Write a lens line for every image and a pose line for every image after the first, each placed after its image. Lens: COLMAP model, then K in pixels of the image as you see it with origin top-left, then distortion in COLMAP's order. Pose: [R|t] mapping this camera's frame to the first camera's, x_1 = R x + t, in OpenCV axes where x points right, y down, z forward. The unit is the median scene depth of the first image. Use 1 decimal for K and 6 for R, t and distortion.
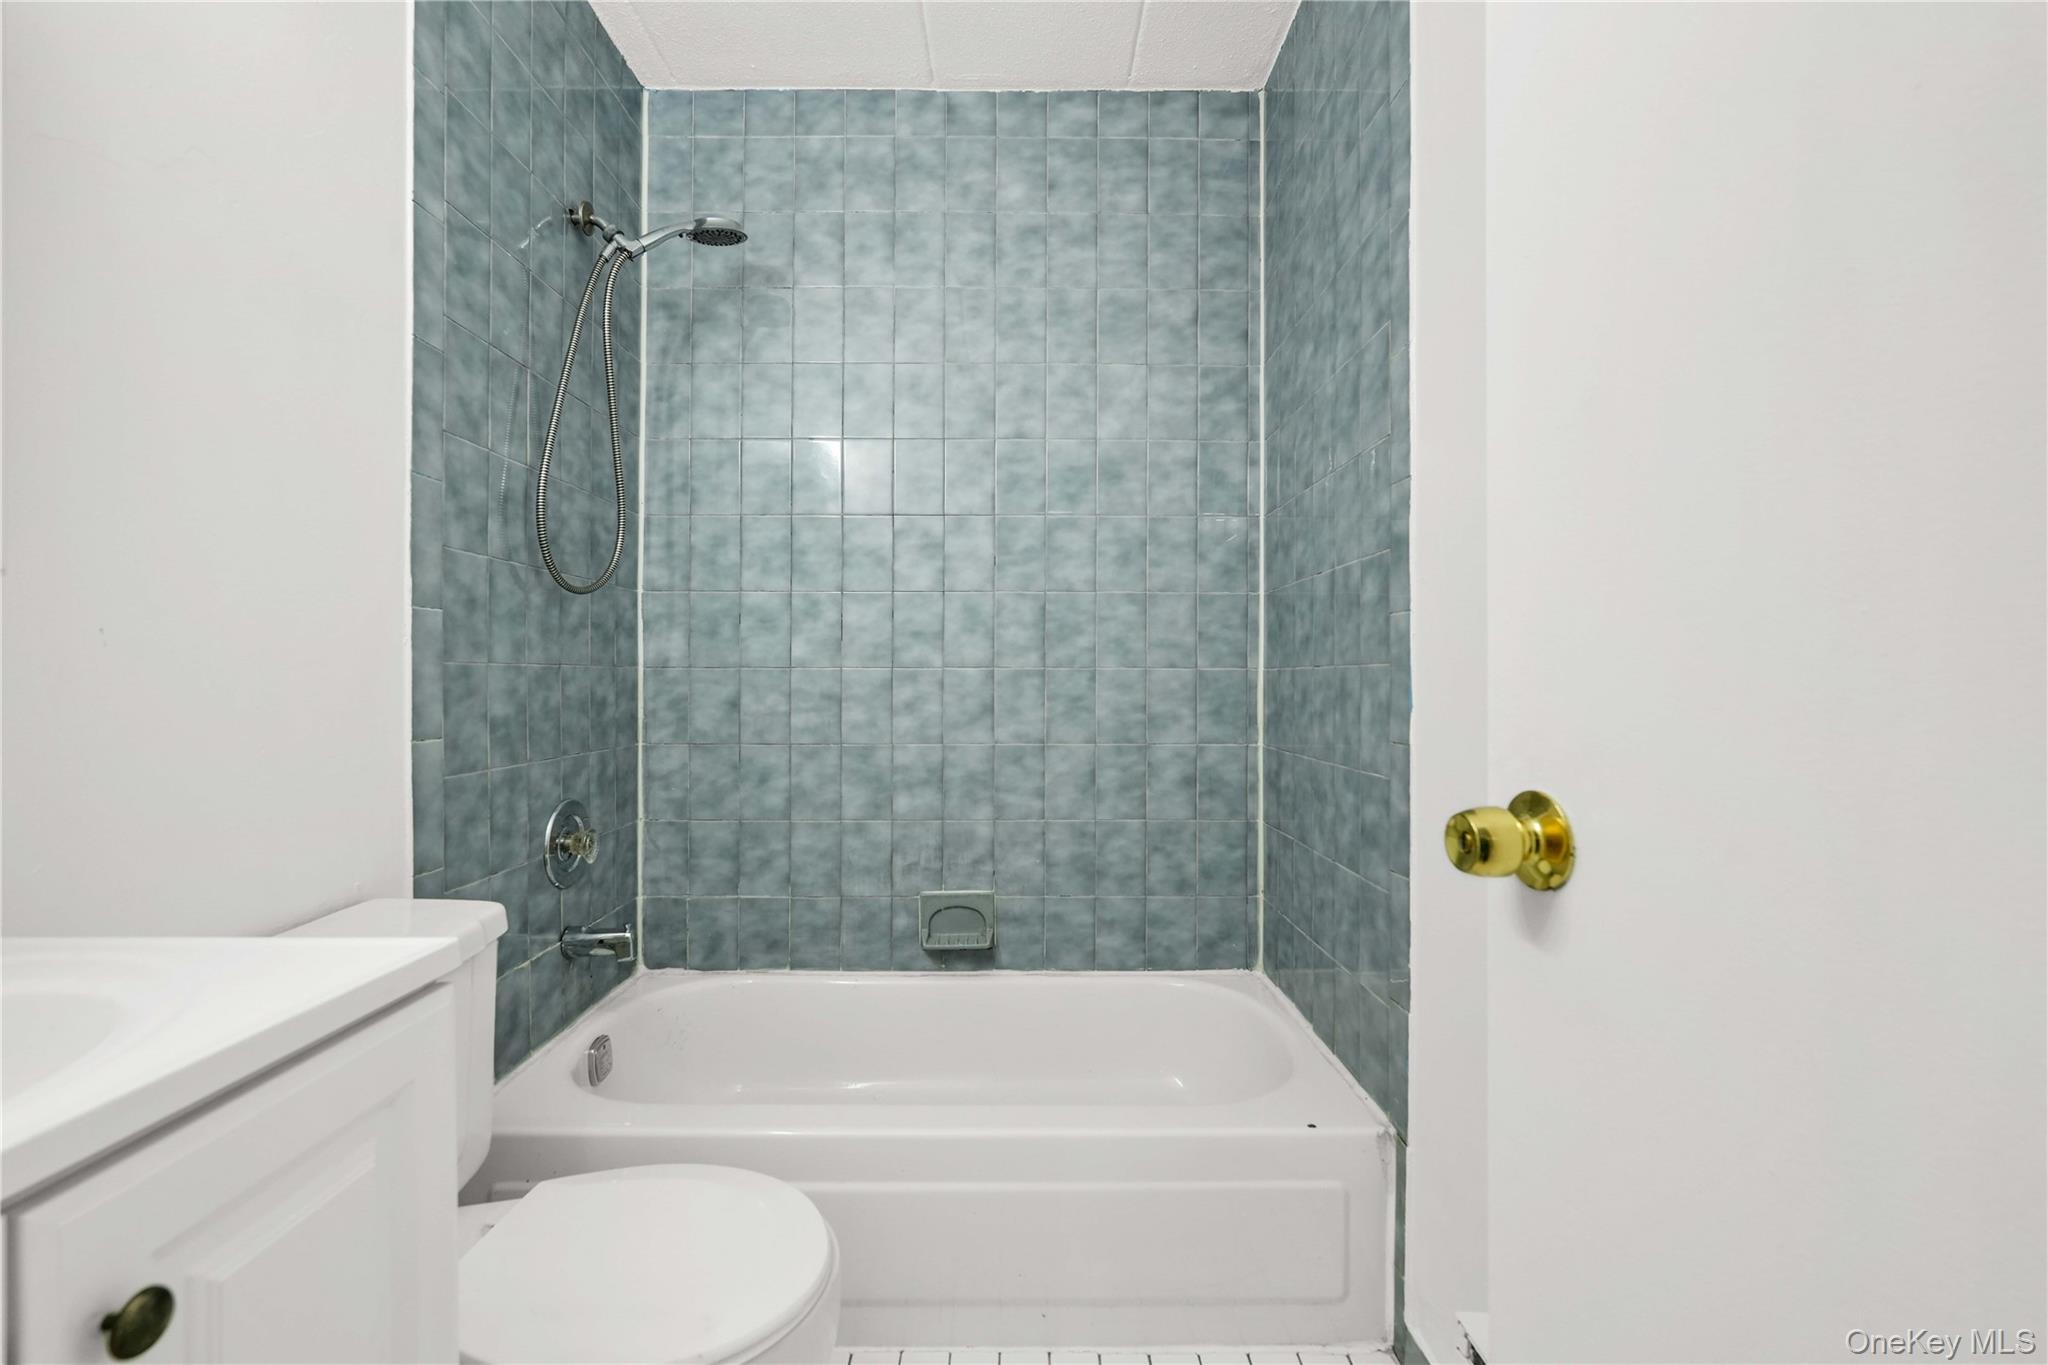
lens RADIAL K [[926.5, 0, 960.0], [0, 926.5, 678.7], [0, 0, 1]] dist [0.004842, 0.003397]
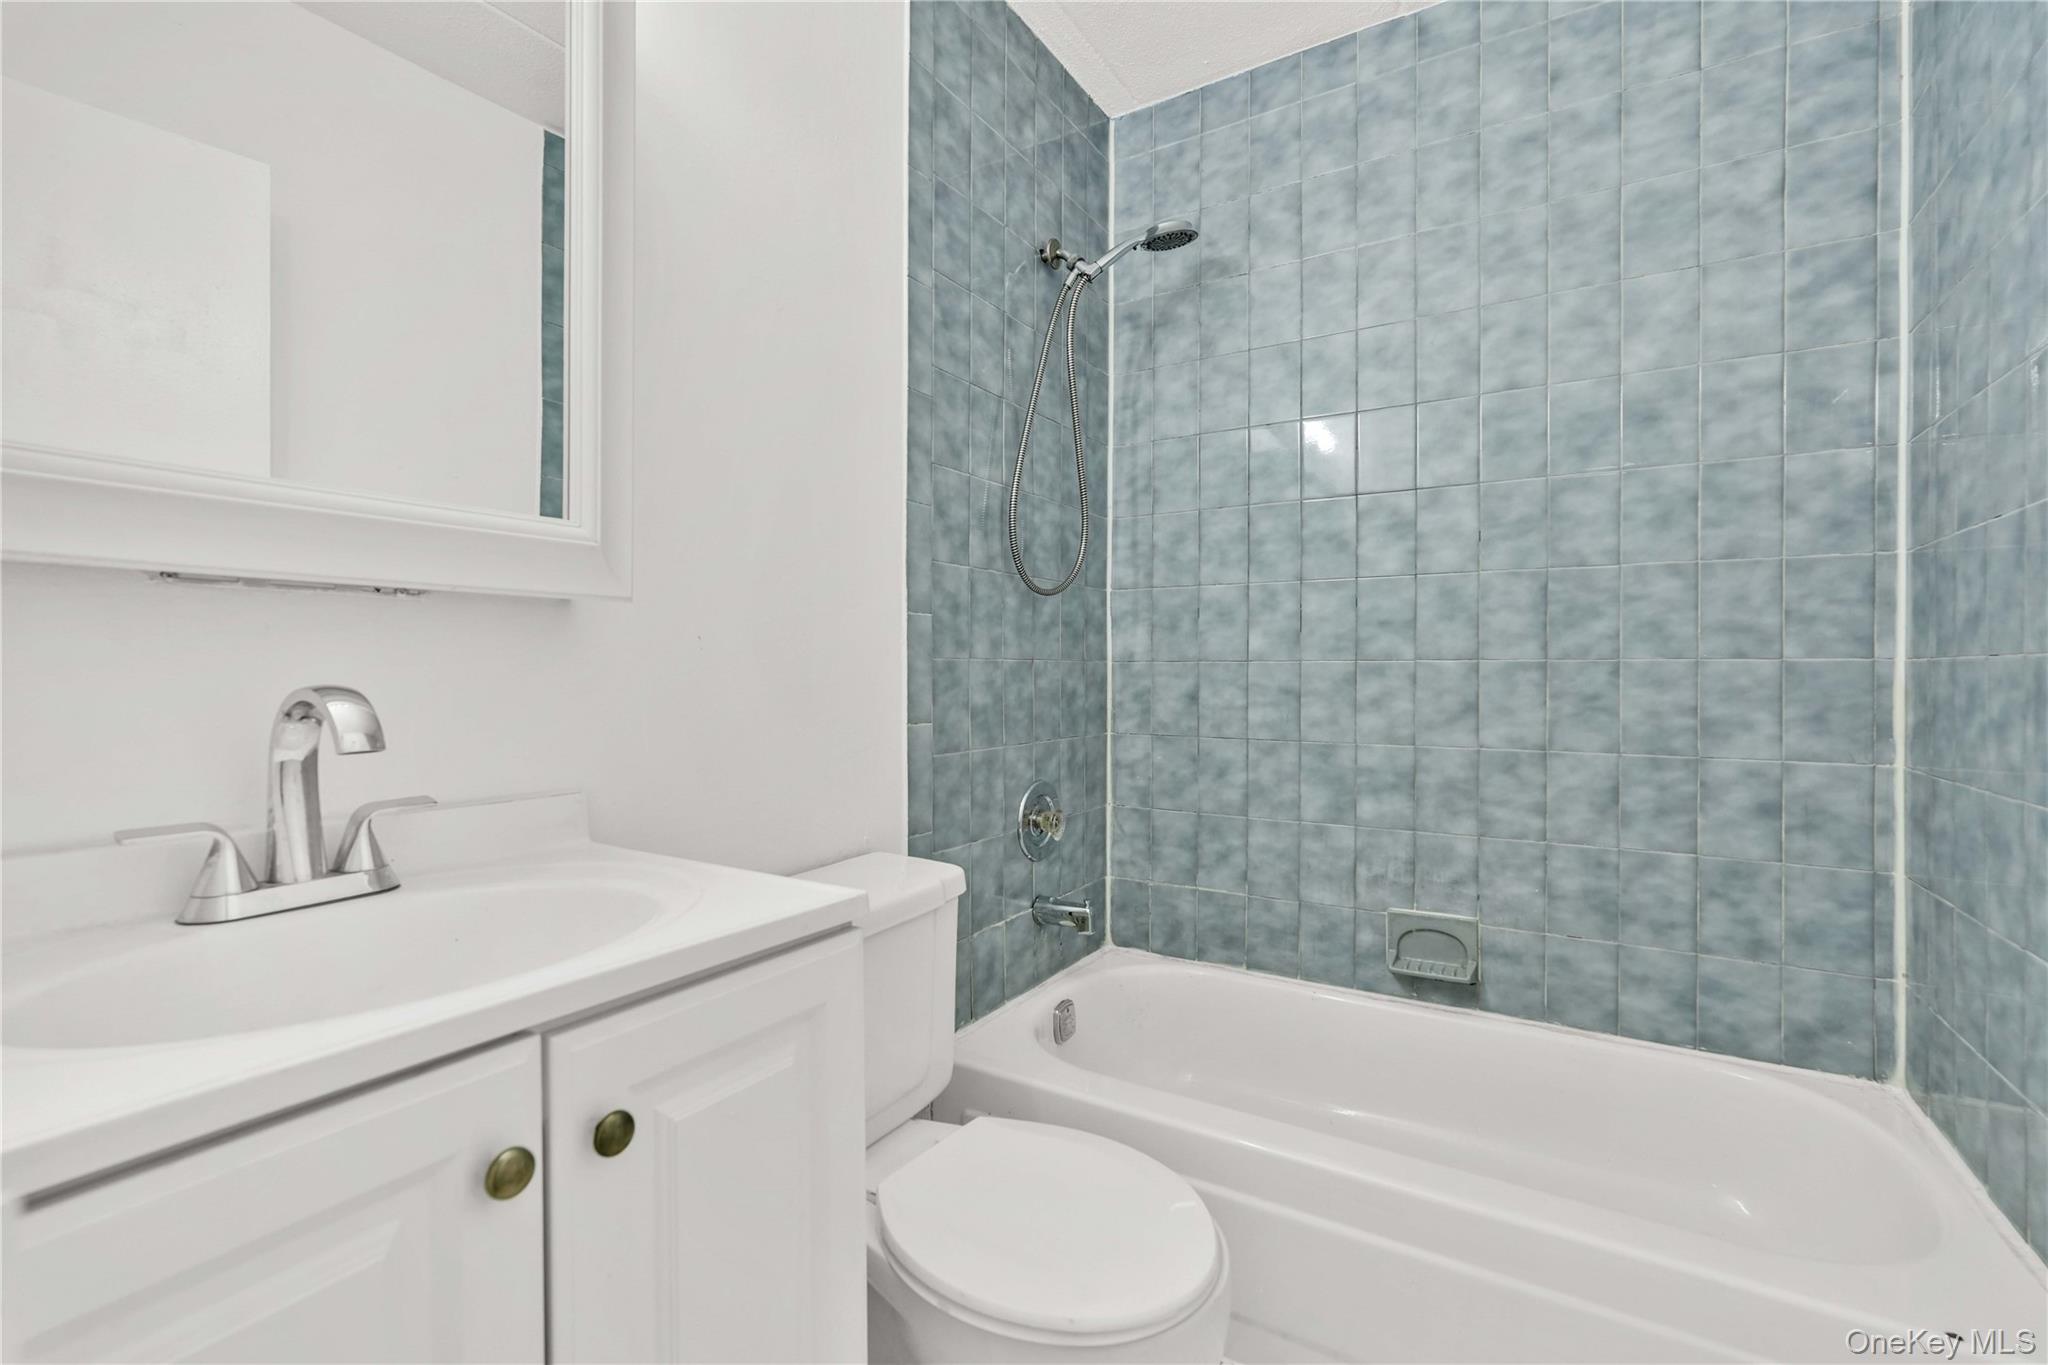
lens RADIAL K [[911.6, 0, 1016.6], [0, 911.6, 671.8], [0, 0, 1]] dist [0.001180, 0.006116]
pose [[0.851226, 0.000708, -0.524799, 0.118242], [-0.000537, 1.000000, 0.000479, -0.000955], [0.524799, -0.000126, 0.851226, 0.052122]]
